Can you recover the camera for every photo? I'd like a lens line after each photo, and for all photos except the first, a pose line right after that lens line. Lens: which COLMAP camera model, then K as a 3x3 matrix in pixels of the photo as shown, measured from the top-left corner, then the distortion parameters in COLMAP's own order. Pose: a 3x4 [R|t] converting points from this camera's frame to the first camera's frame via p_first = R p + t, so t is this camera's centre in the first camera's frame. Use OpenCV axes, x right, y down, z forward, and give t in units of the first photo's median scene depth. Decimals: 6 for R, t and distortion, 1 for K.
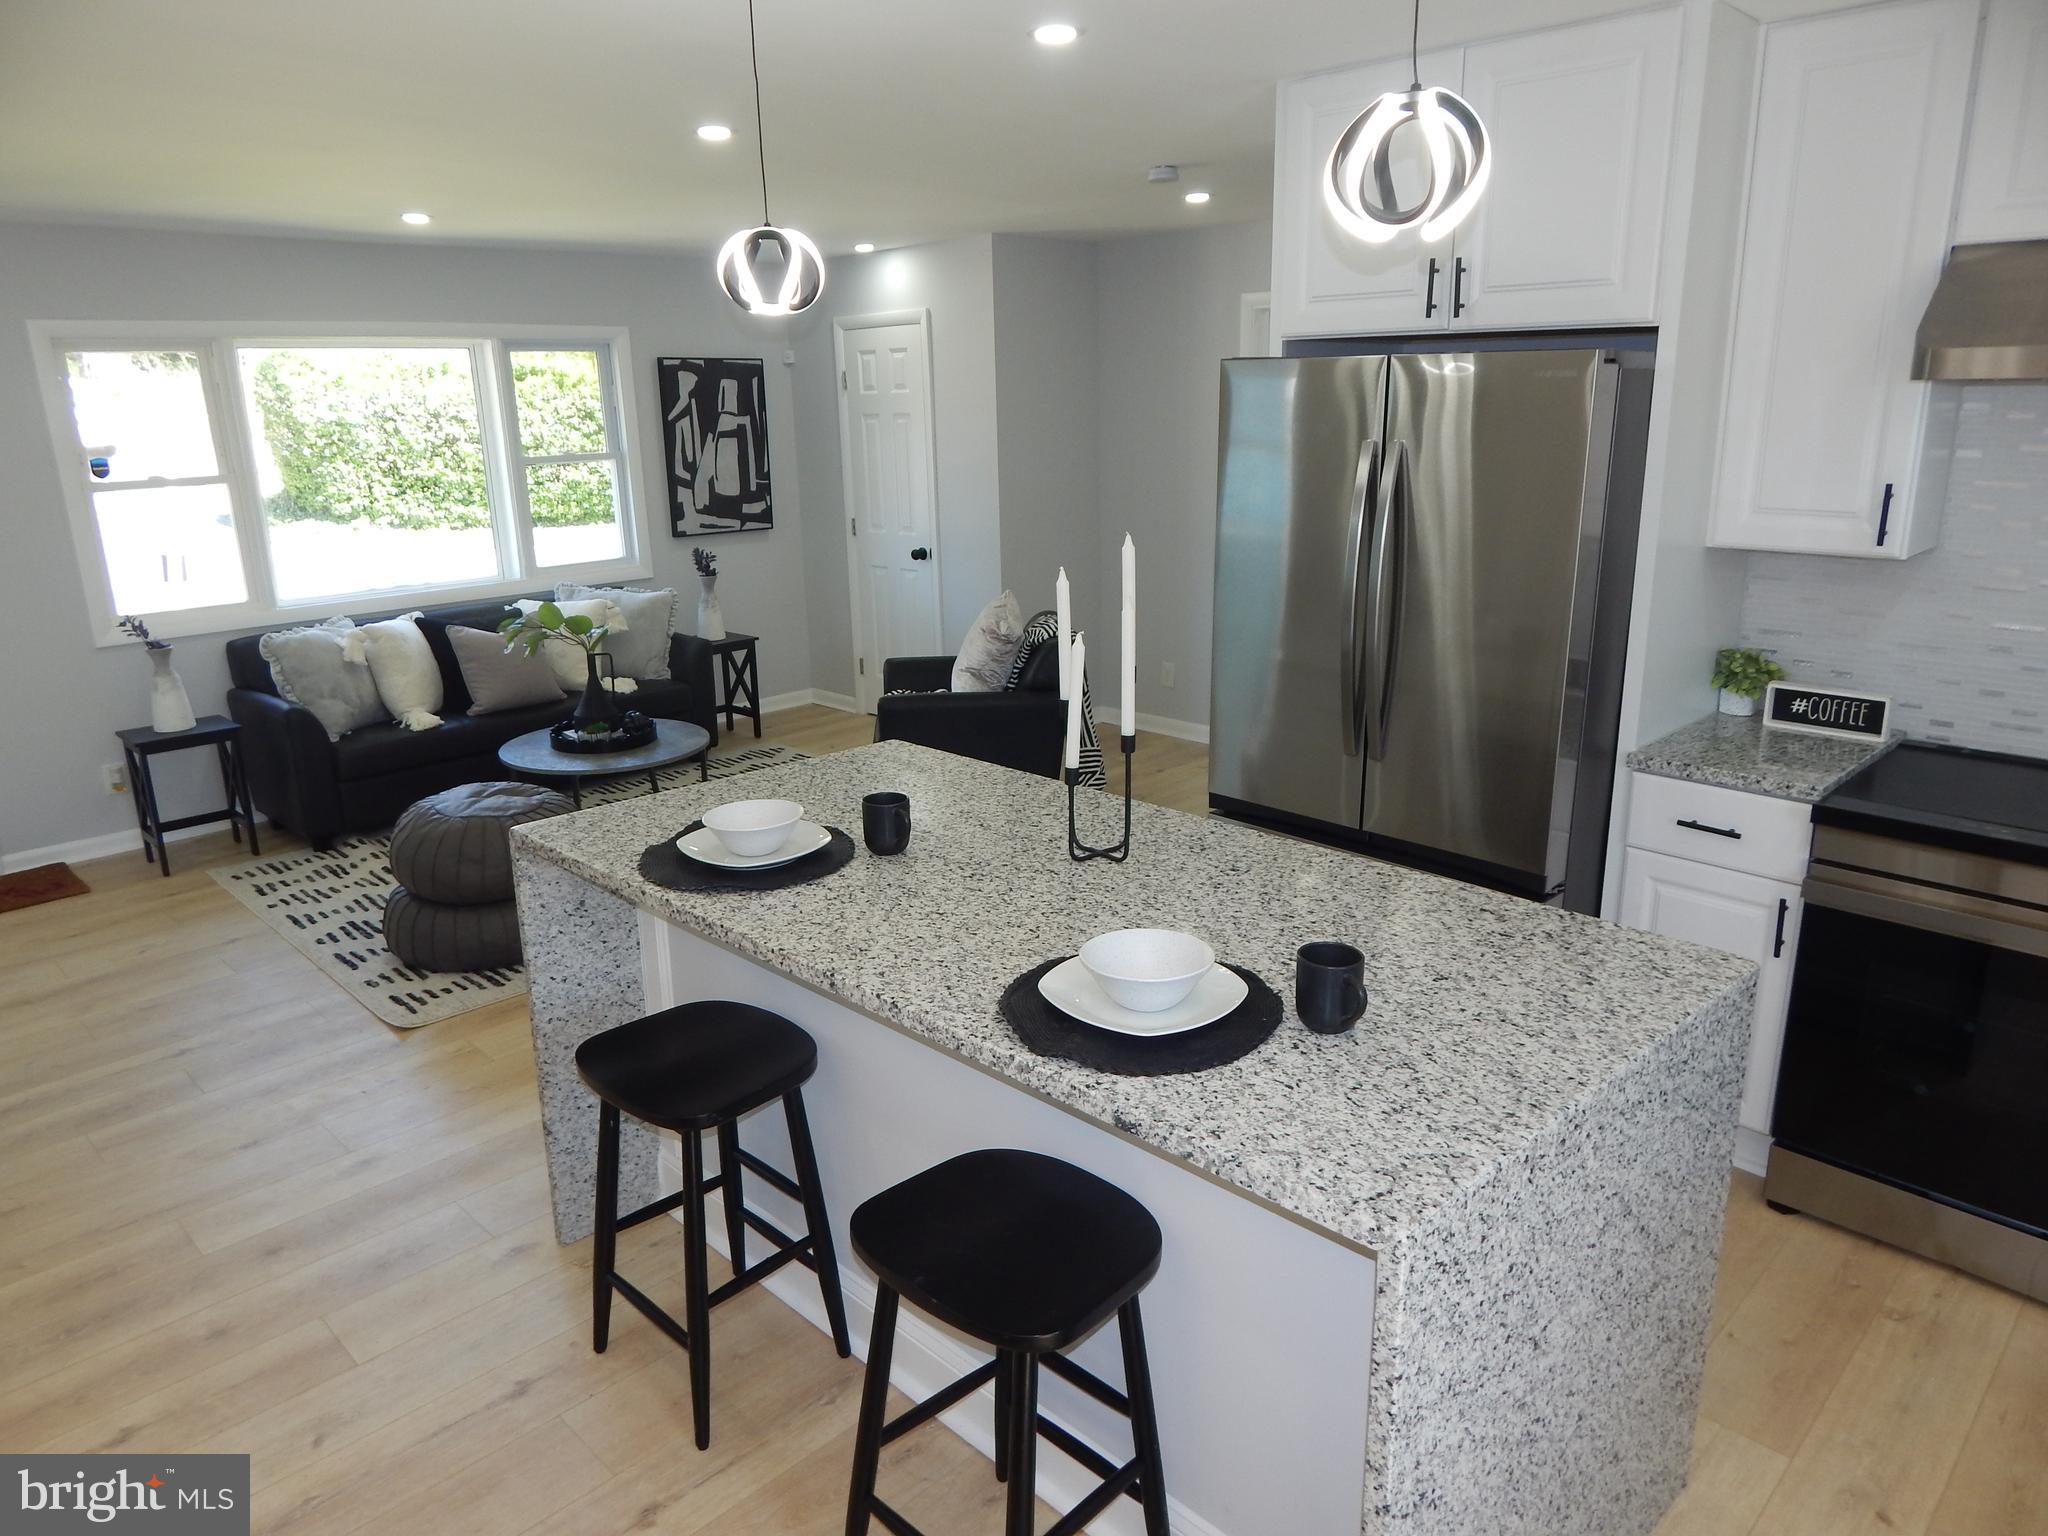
lens RADIAL K [[1372.4, 0, 1057.4], [0, 1372.4, 774.1], [0, 0, 1]] dist [-0.001317, -0.005403]
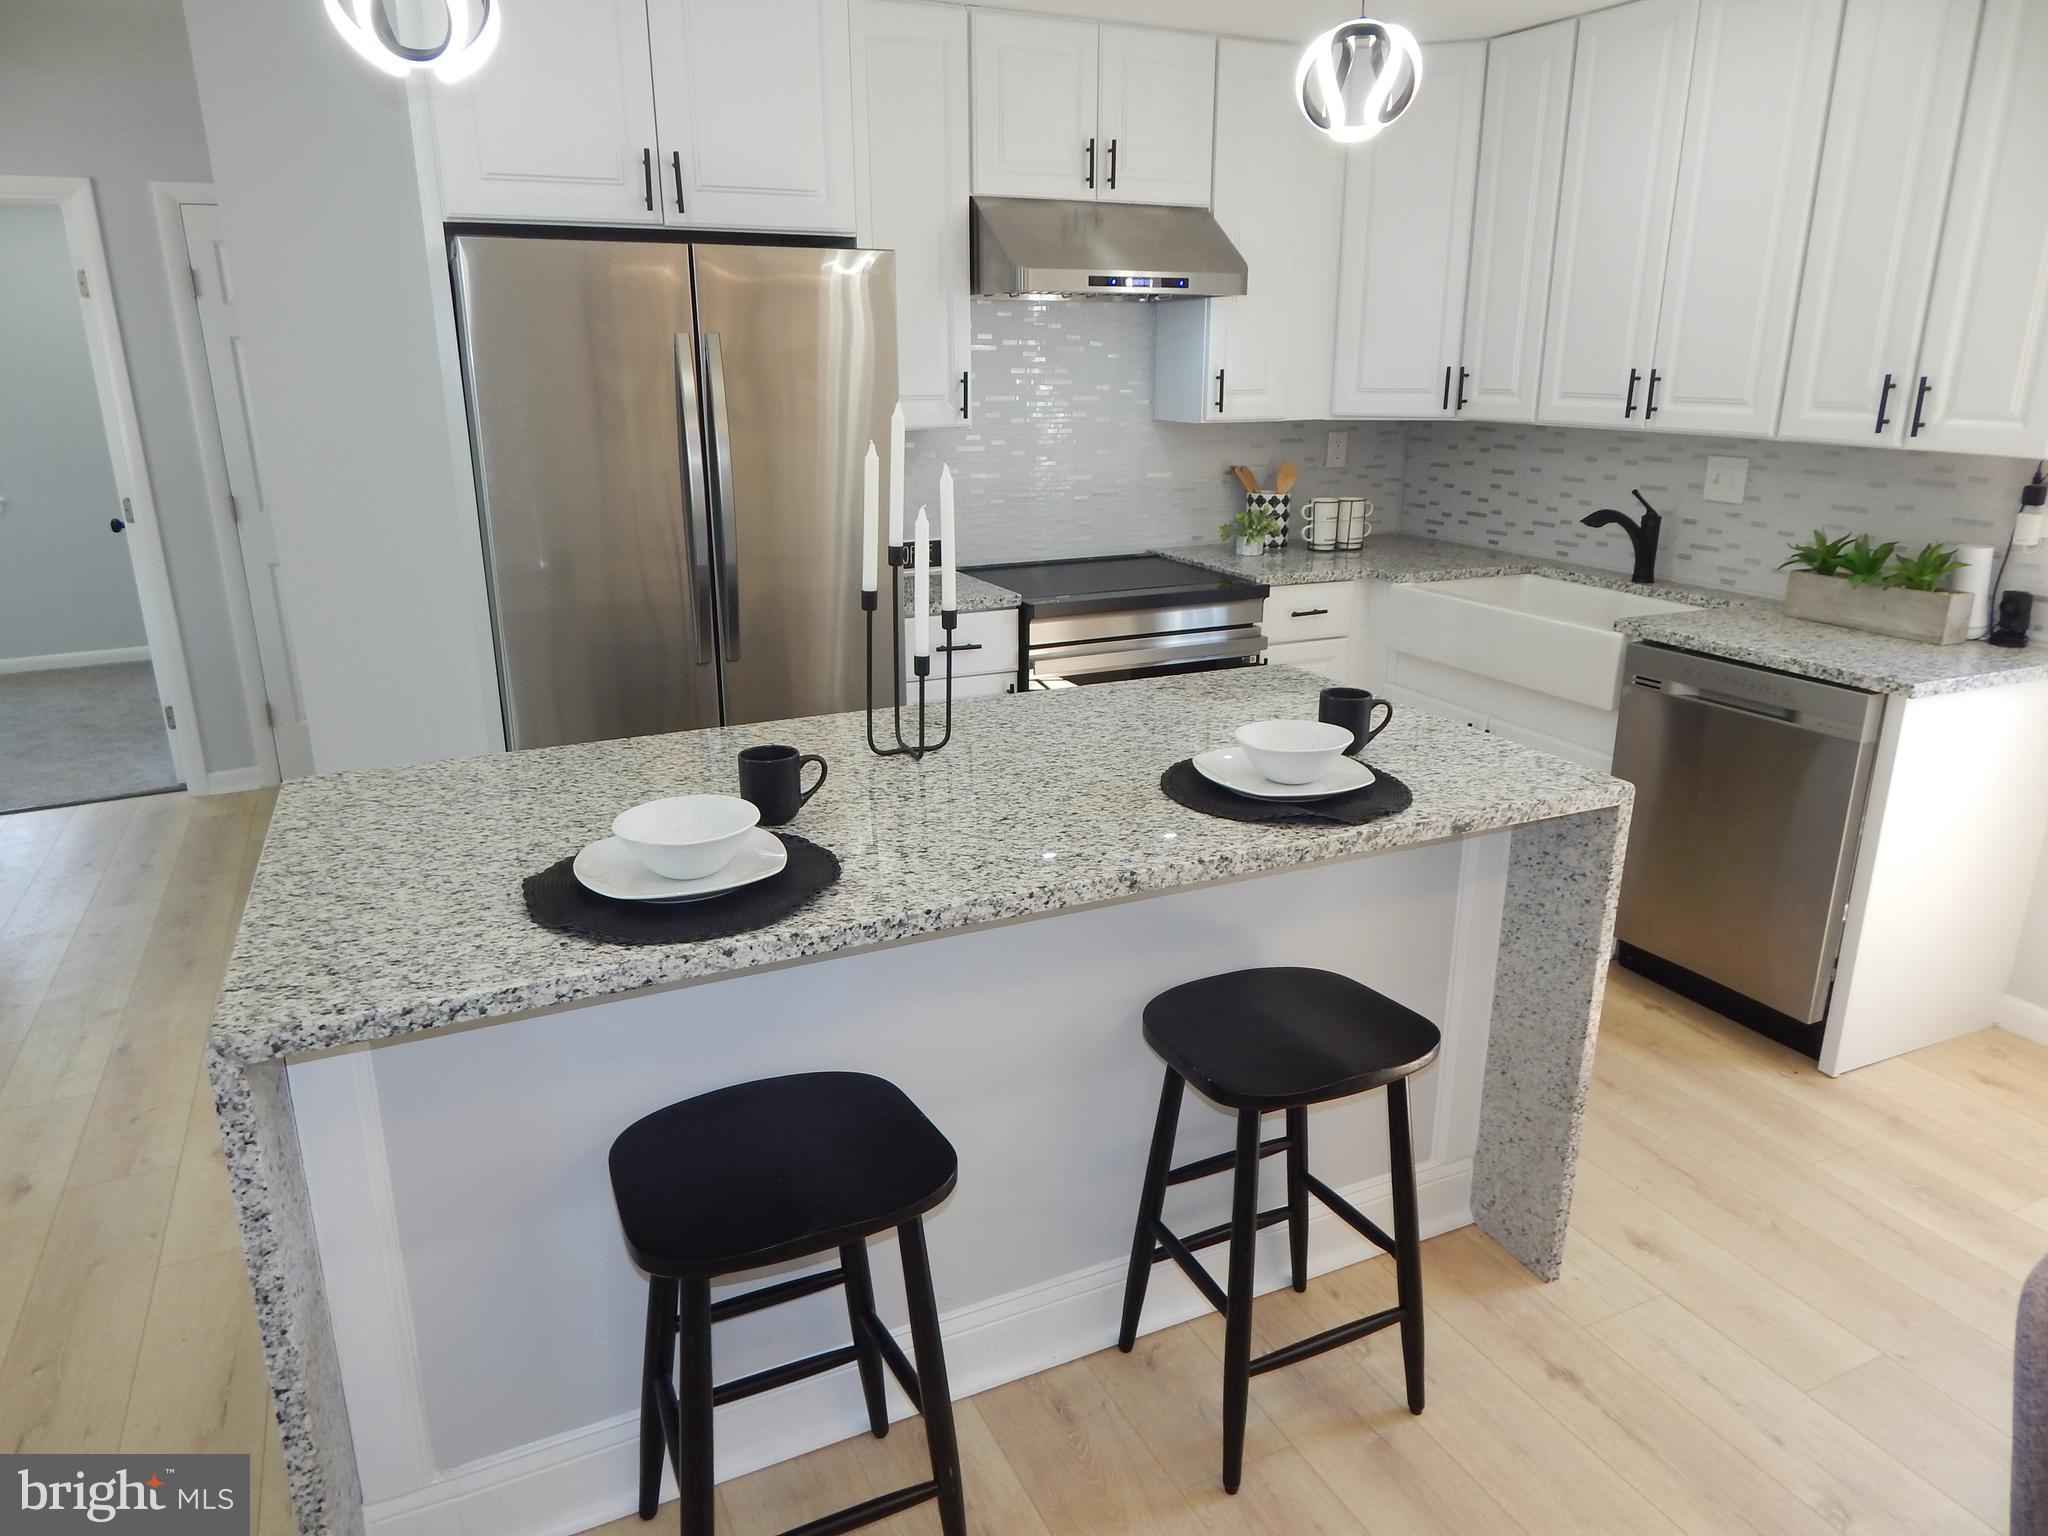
lens RADIAL K [[1312.7, 0, 1024.0], [0, 1312.7, 768.0], [0, 0, 1]] dist [-0.008707, -0.000237]
pose [[0.353445, -0.262683, 0.897816, -0.325405], [0.251400, 0.951128, 0.179312, -0.030476], [-0.901041, 0.162334, 0.402210, 0.249536]]
